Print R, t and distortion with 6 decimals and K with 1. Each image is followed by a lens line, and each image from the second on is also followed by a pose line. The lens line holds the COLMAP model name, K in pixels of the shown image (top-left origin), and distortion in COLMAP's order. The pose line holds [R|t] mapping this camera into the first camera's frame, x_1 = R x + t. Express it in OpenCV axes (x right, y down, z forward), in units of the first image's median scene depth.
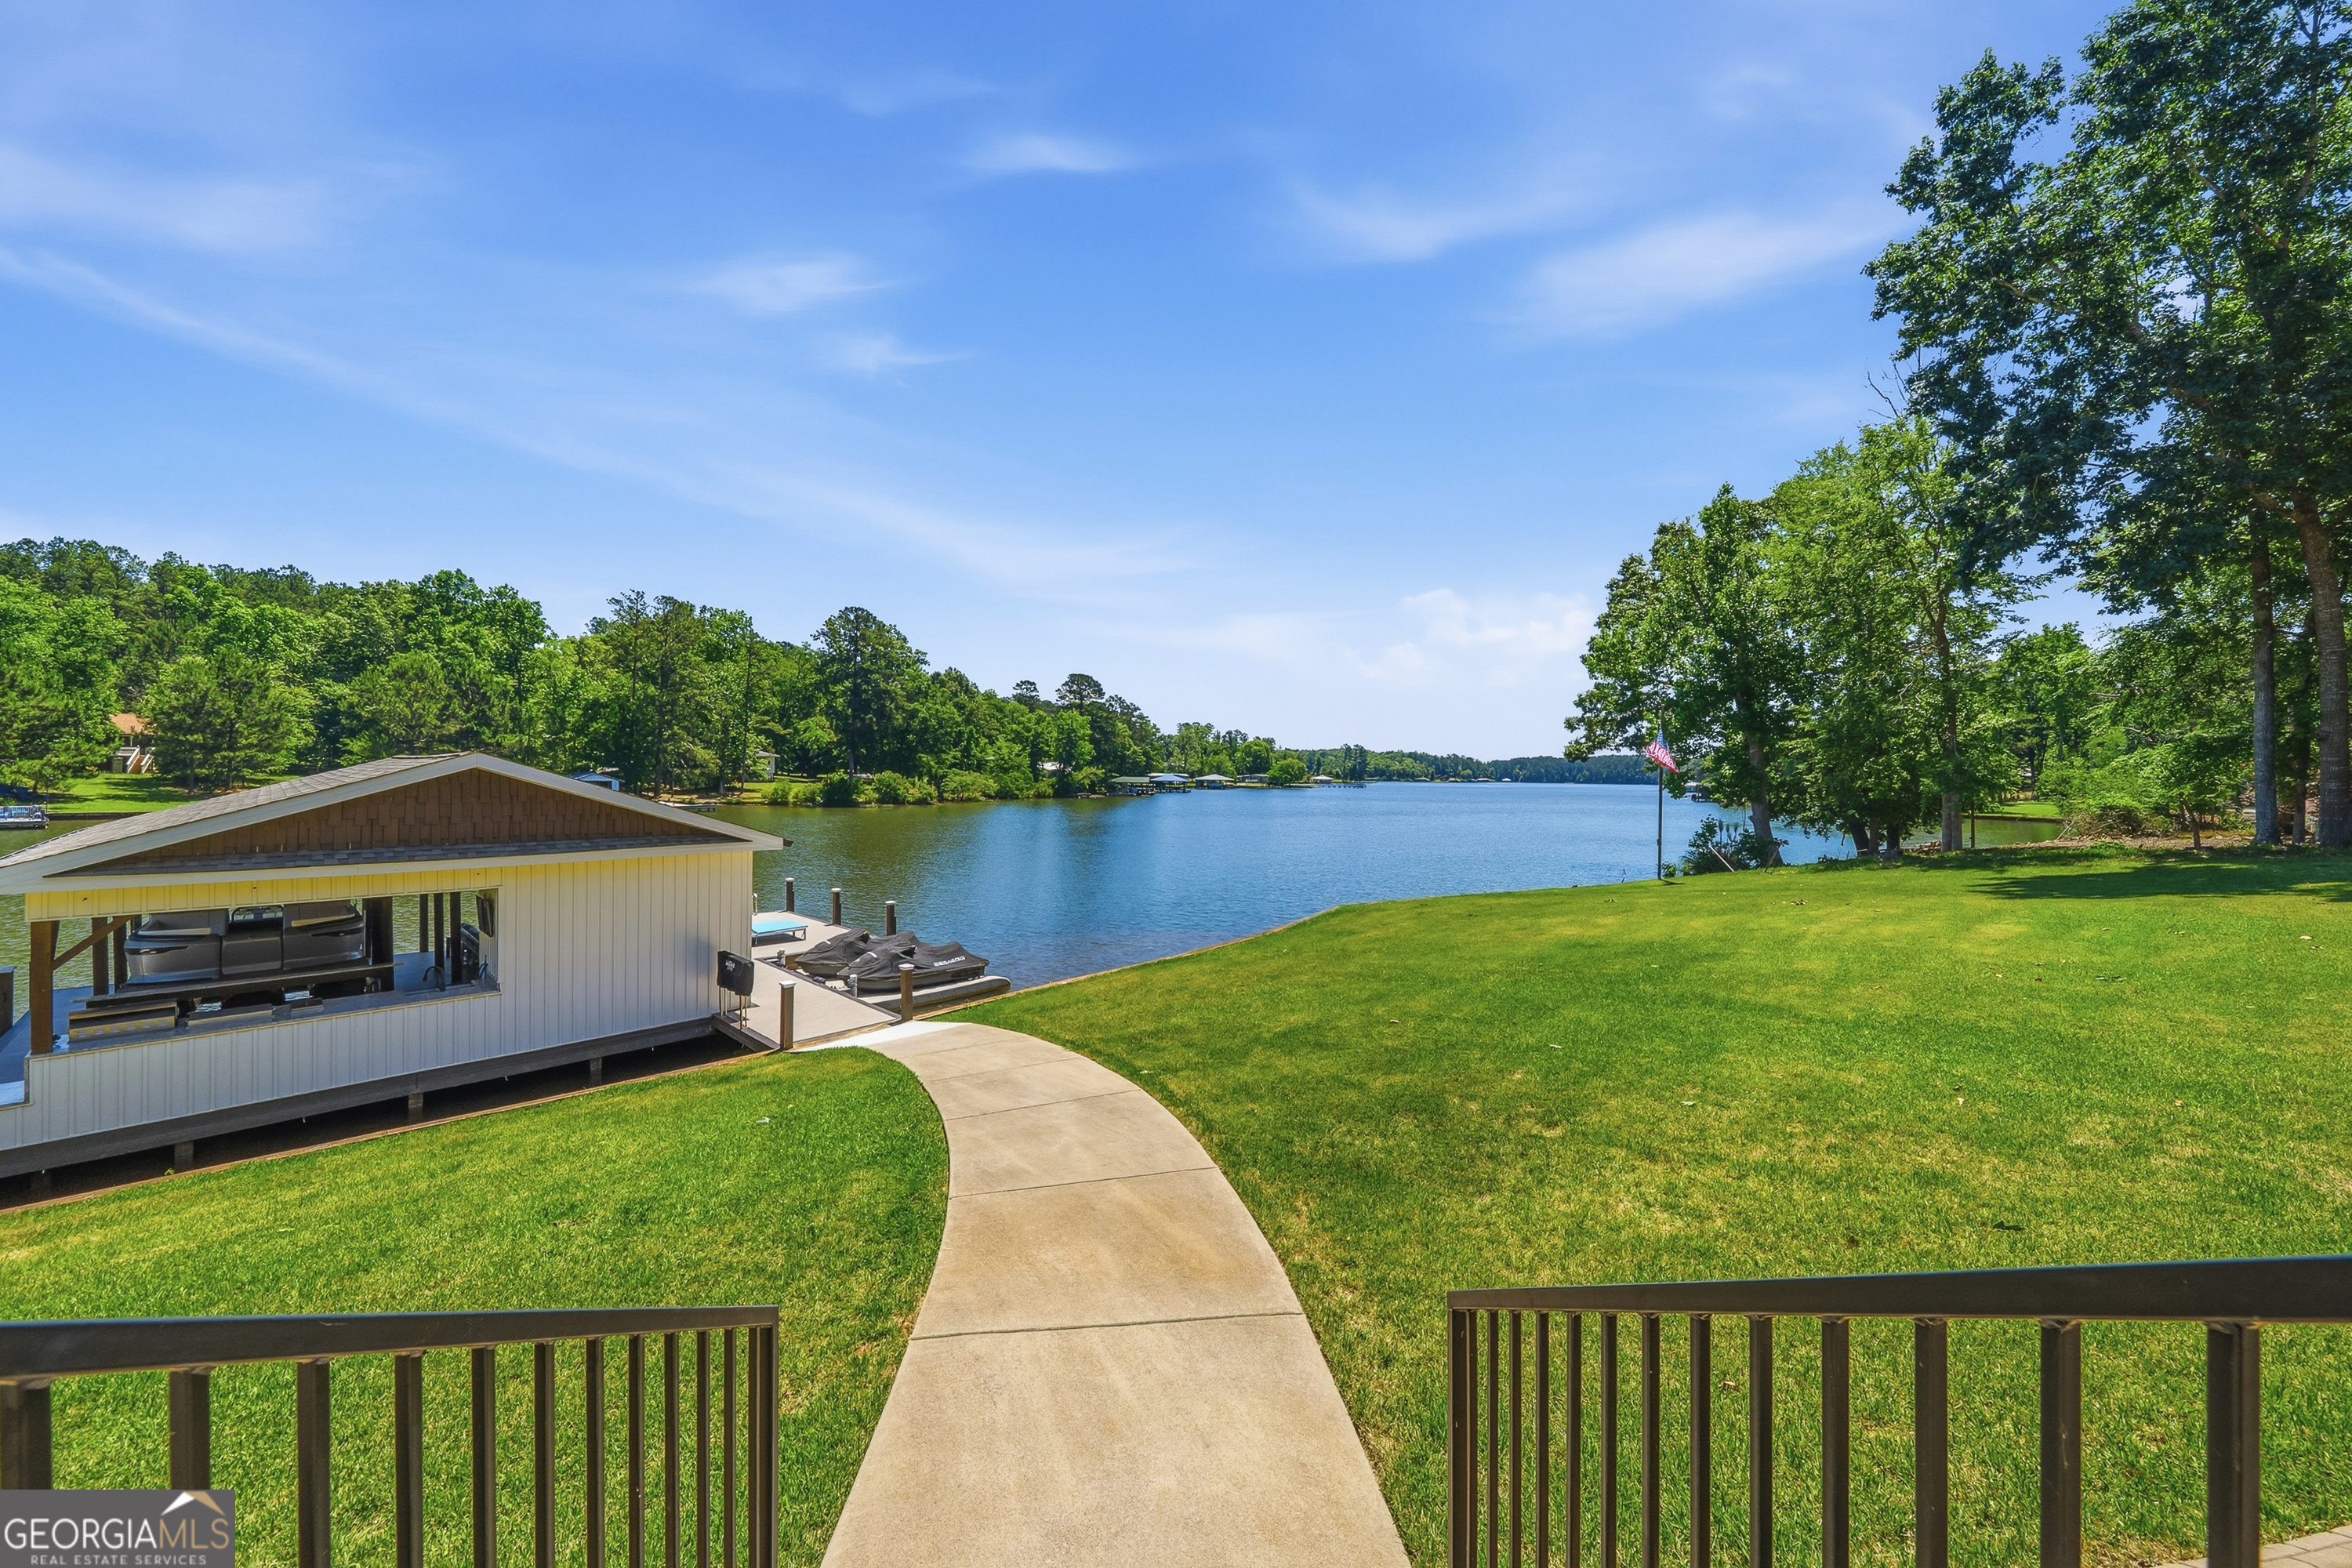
lens RADIAL K [[811.6, 0, 1169.7], [0, 811.6, 782.9], [0, 0, 1]] dist [-0.009867, 0.000437]
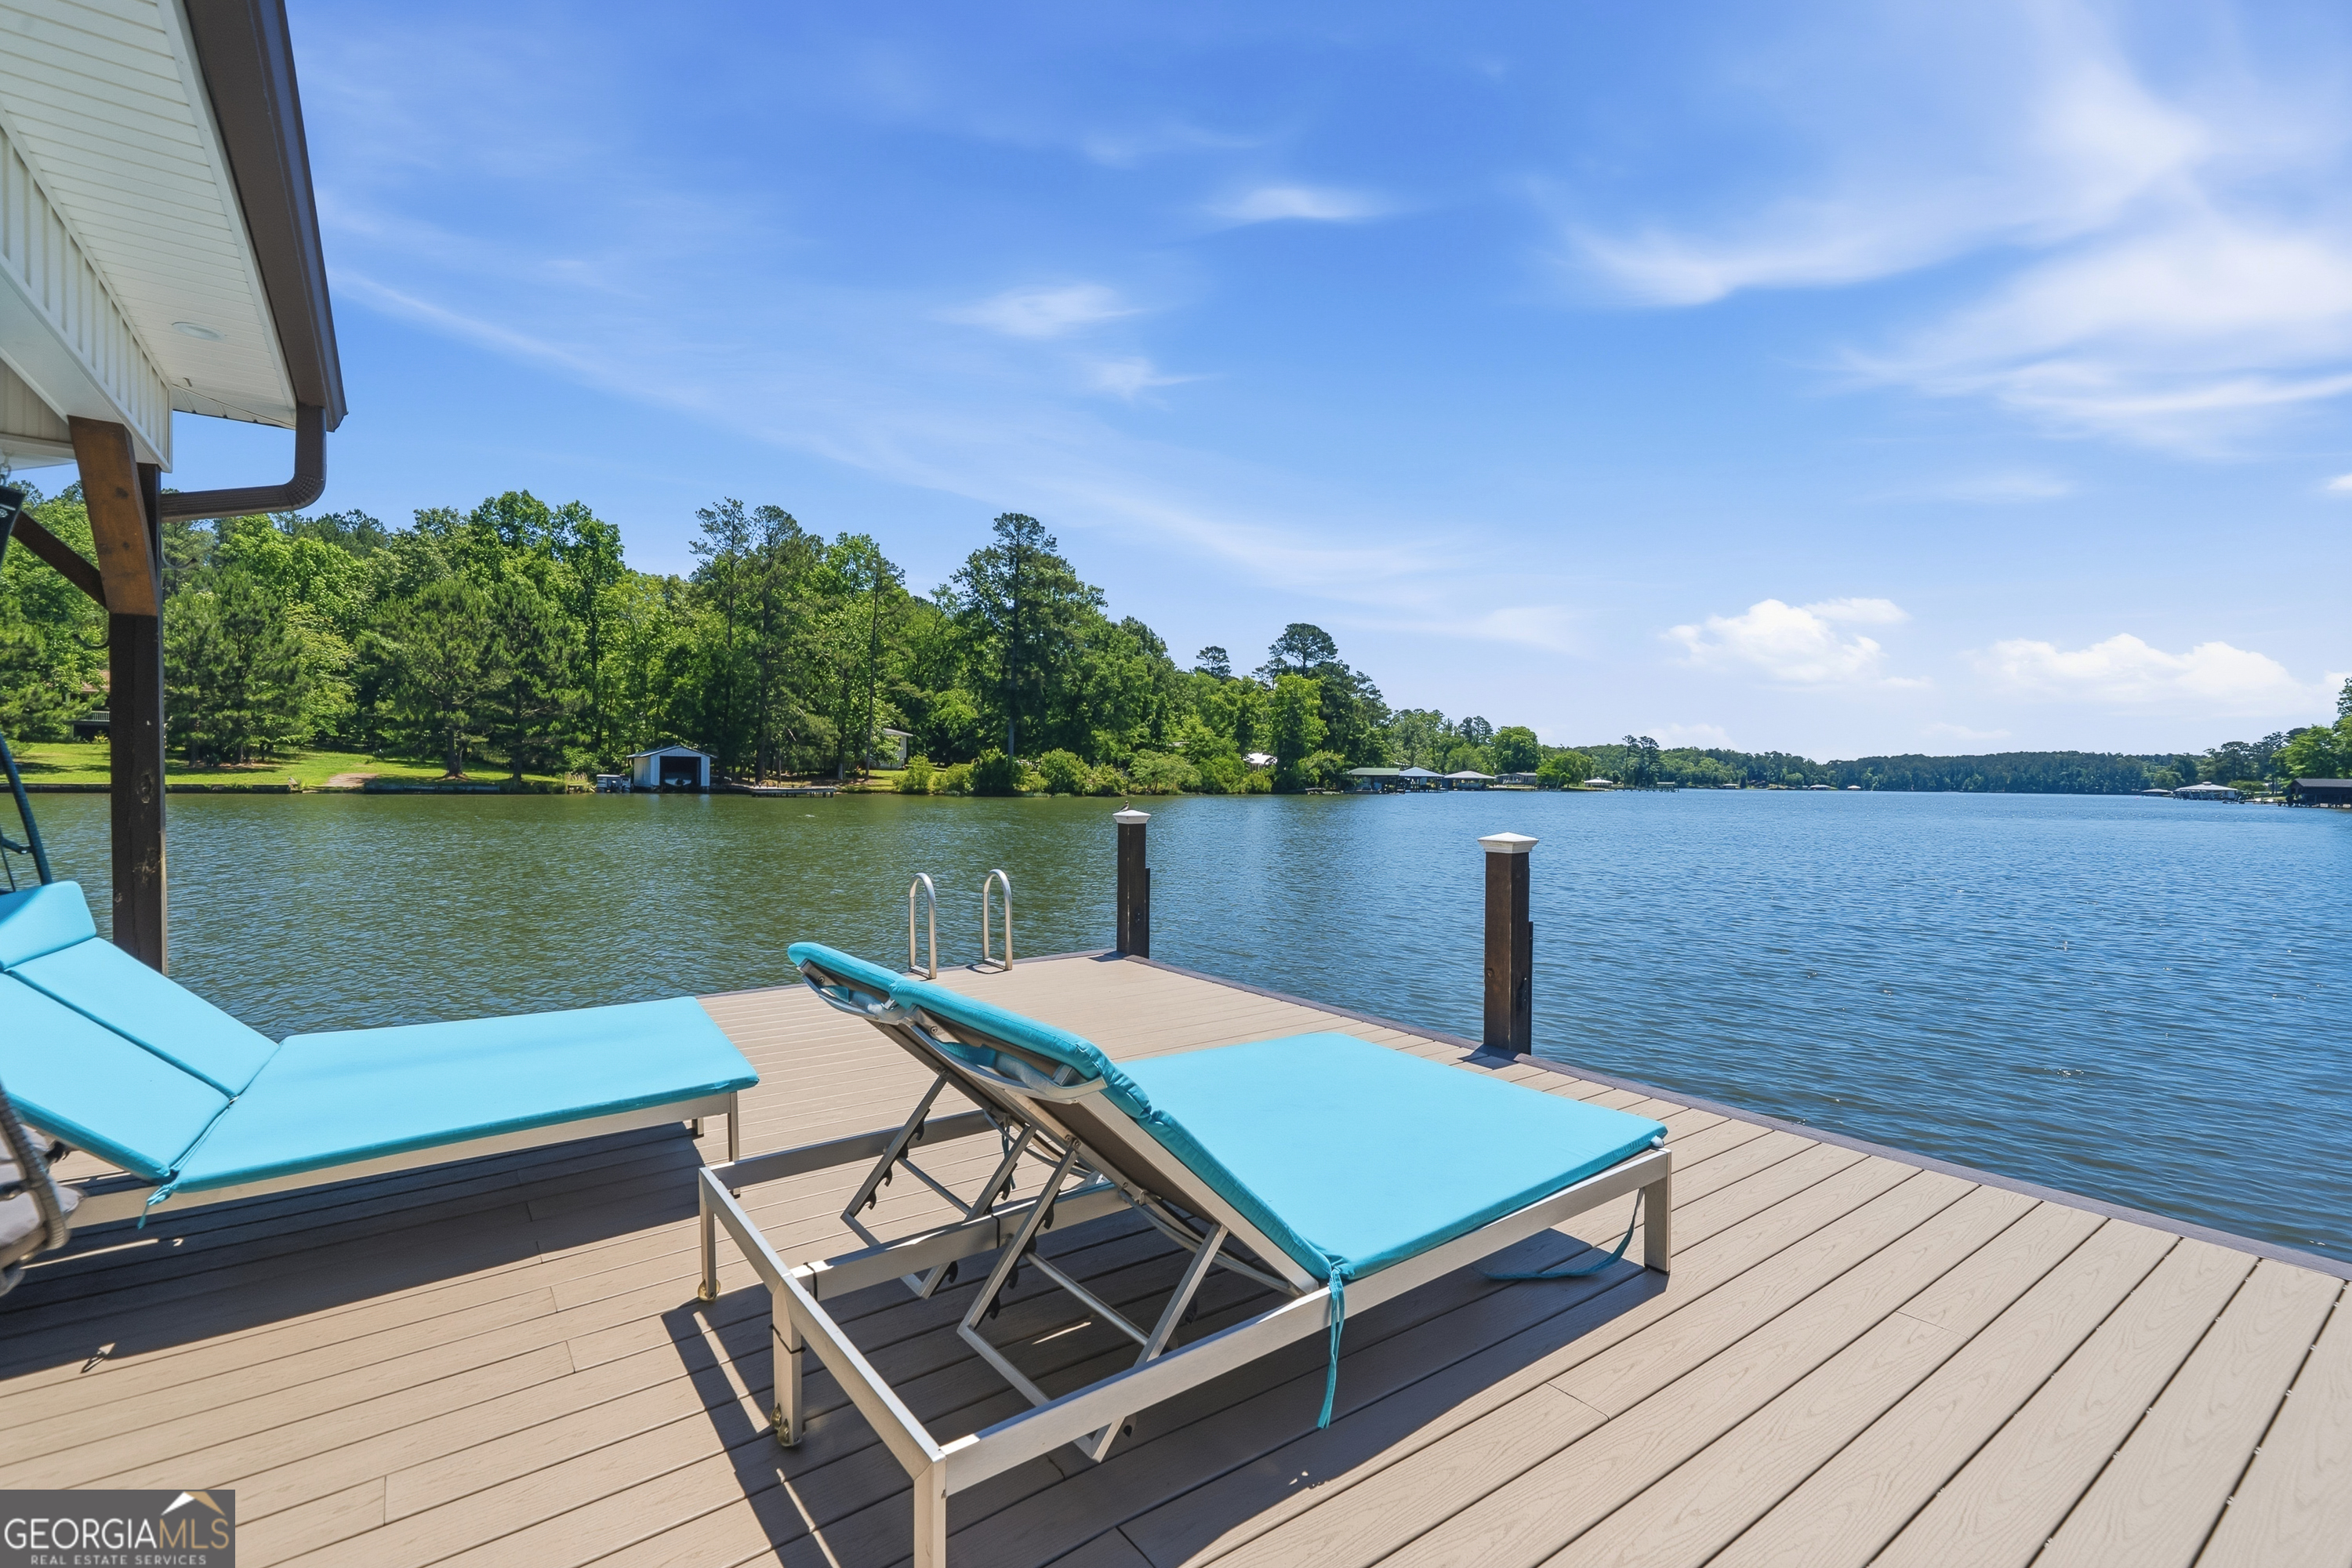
lens RADIAL K [[1018.4, 0, 1176.0], [0, 1018.4, 802.9], [0, 0, 1]] dist [-0.005133, 0.000688]
pose [[0.982836, 0.004084, -0.184434, -0.094147], [-0.002179, 0.999942, 0.010533, 0.025431], [0.184466, -0.009950, 0.982788, 0.165205]]
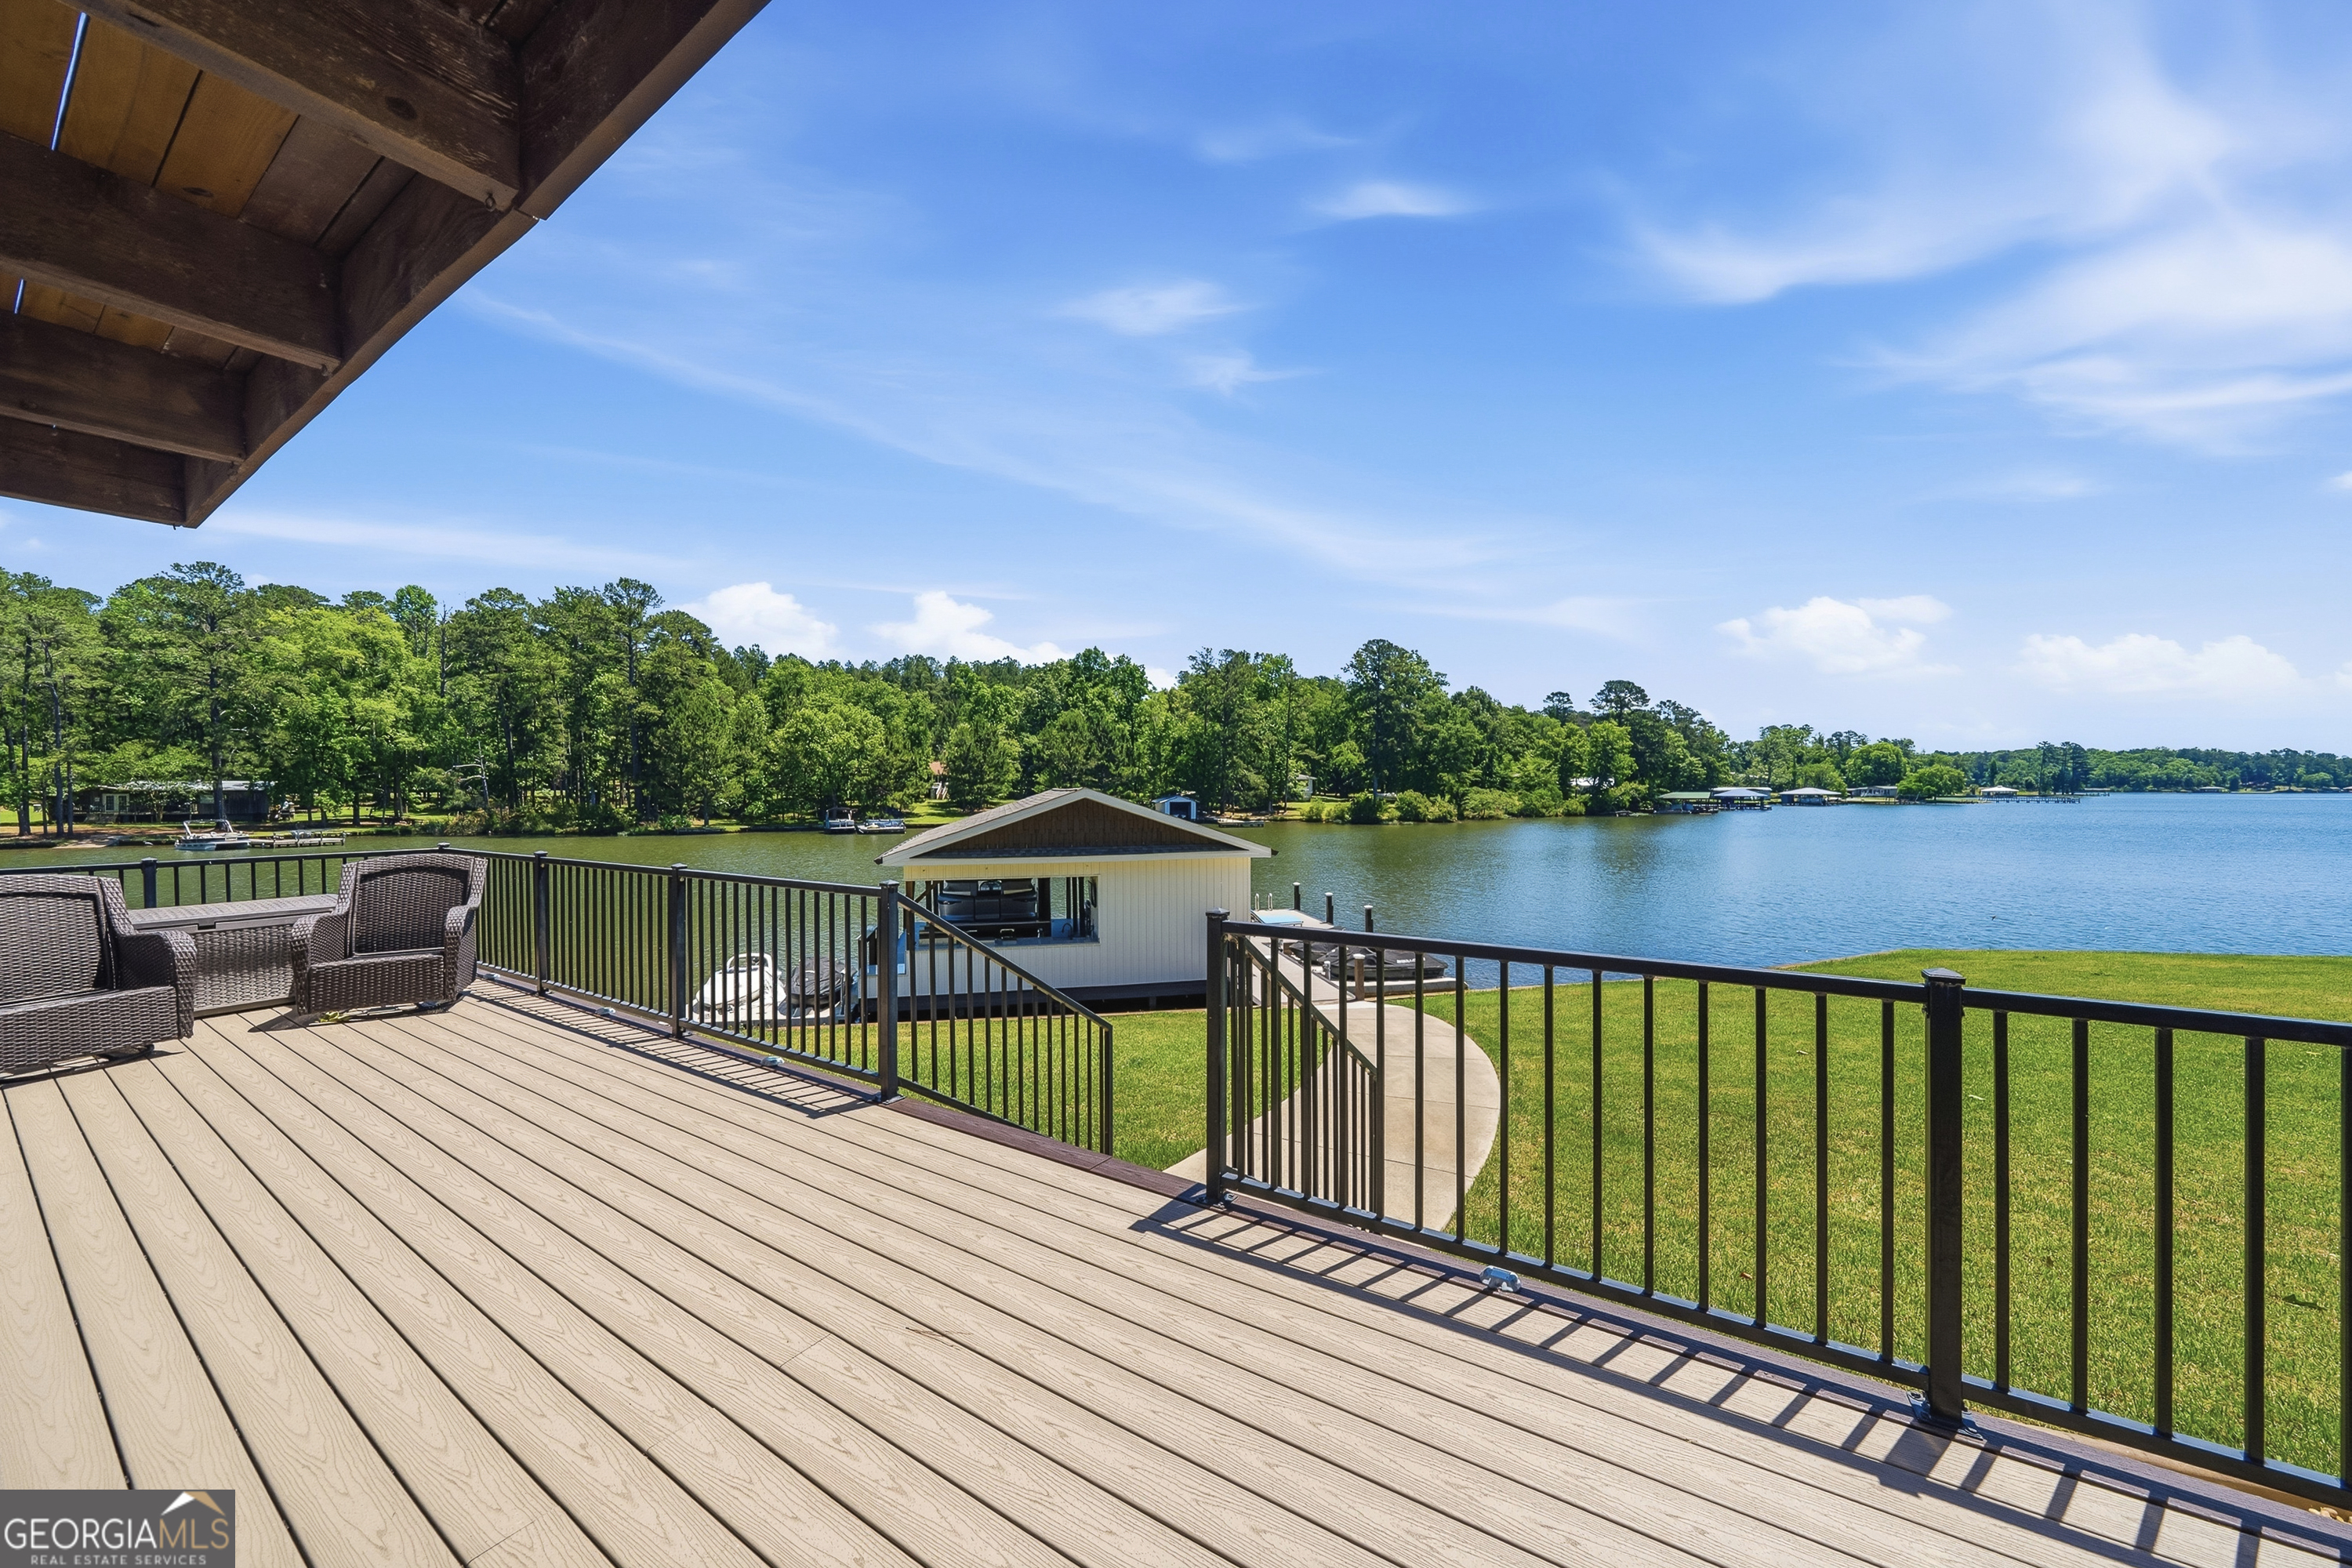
lens RADIAL K [[811.6, 0, 1196.0], [0, 811.6, 783.9], [0, 0, 1]] dist [-0.009867, 0.000437]
pose [[0.822840, -0.019812, -0.567928, 0.024570], [0.007932, 0.999695, -0.023381, -0.001161], [0.568218, 0.014734, 0.822746, -0.022838]]
